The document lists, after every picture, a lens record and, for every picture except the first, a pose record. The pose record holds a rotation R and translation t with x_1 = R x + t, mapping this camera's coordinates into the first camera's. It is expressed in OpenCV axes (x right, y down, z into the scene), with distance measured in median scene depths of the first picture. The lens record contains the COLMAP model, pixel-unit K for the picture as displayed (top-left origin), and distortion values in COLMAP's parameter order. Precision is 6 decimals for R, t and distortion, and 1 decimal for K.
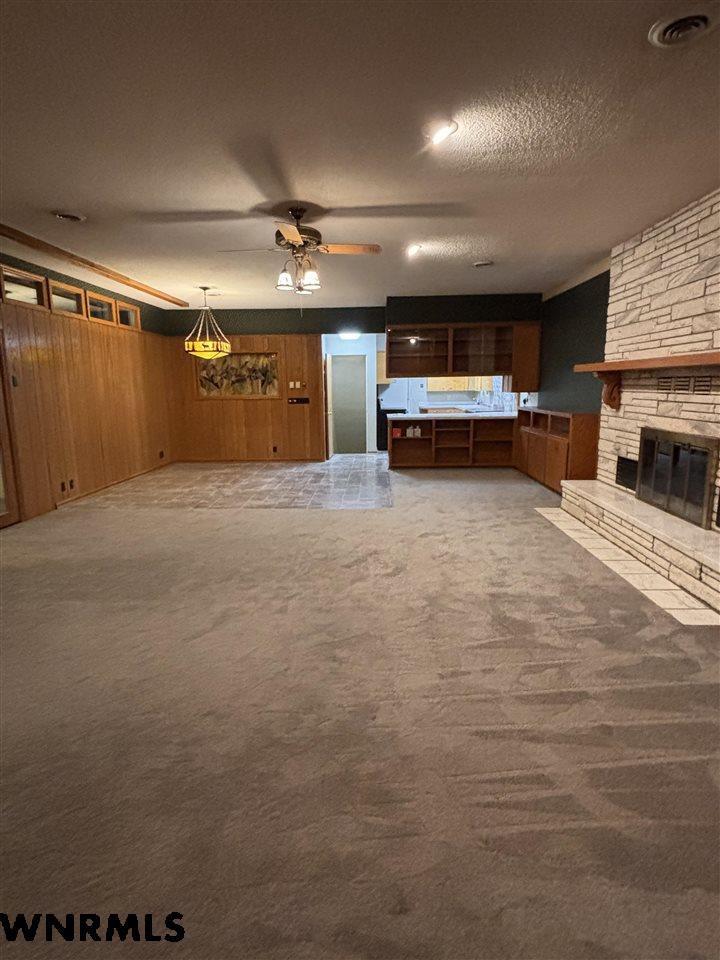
lens RADIAL K [[521.3, 0, 359.7], [0, 521.3, 477.6], [0, 0, 1]] dist [-0.004045, -0.006625]
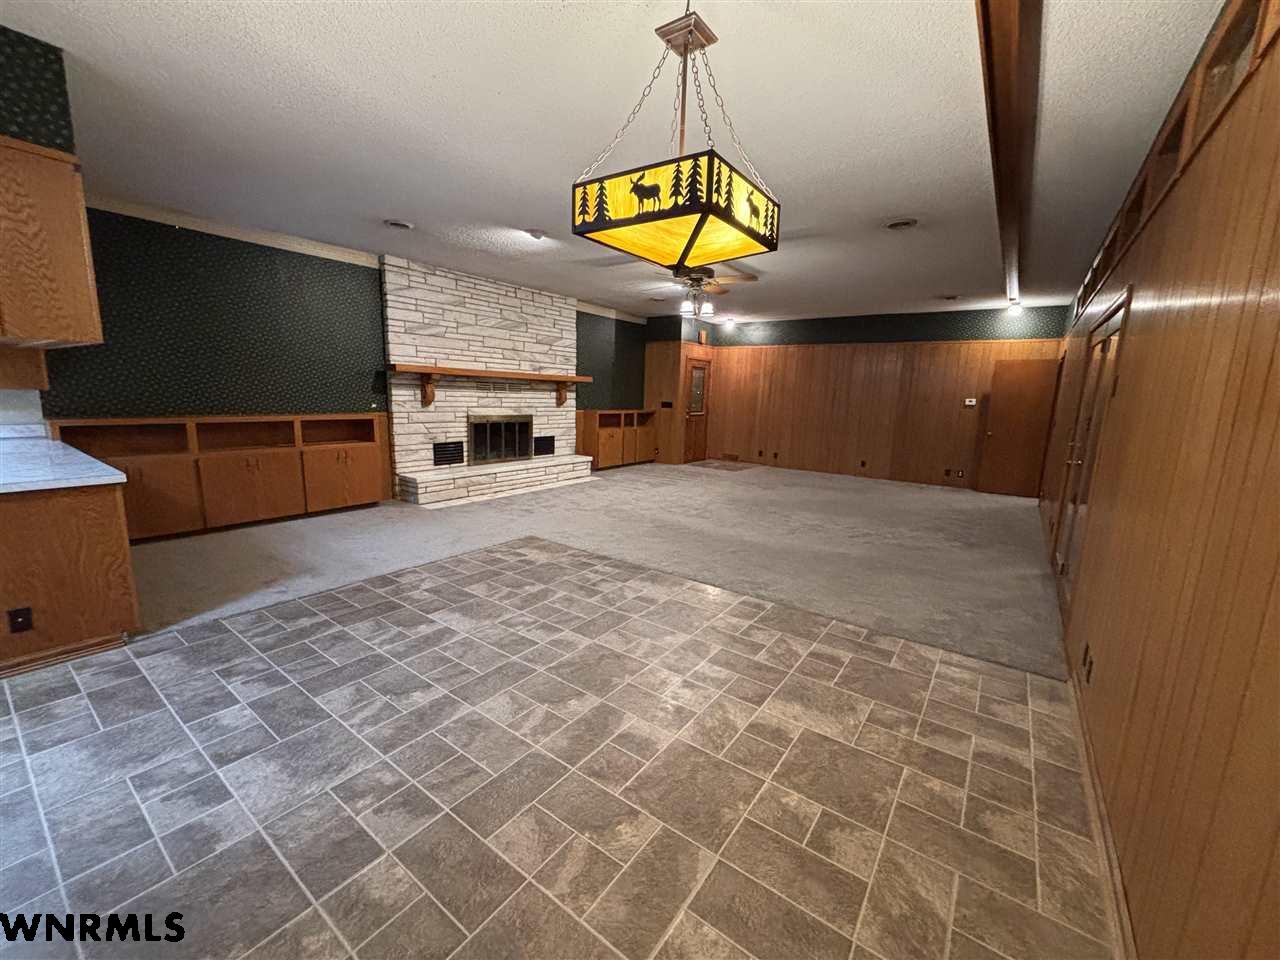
lens RADIAL K [[514.7, 0, 643.0], [0, 514.7, 485.4], [0, 0, 1]] dist [-0.000998, -0.000307]
pose [[-0.828757, -0.117315, 0.547174, -0.694926], [0.072467, 0.947048, 0.312809, -0.346940], [-0.554897, 0.298894, -0.776371, 2.019647]]
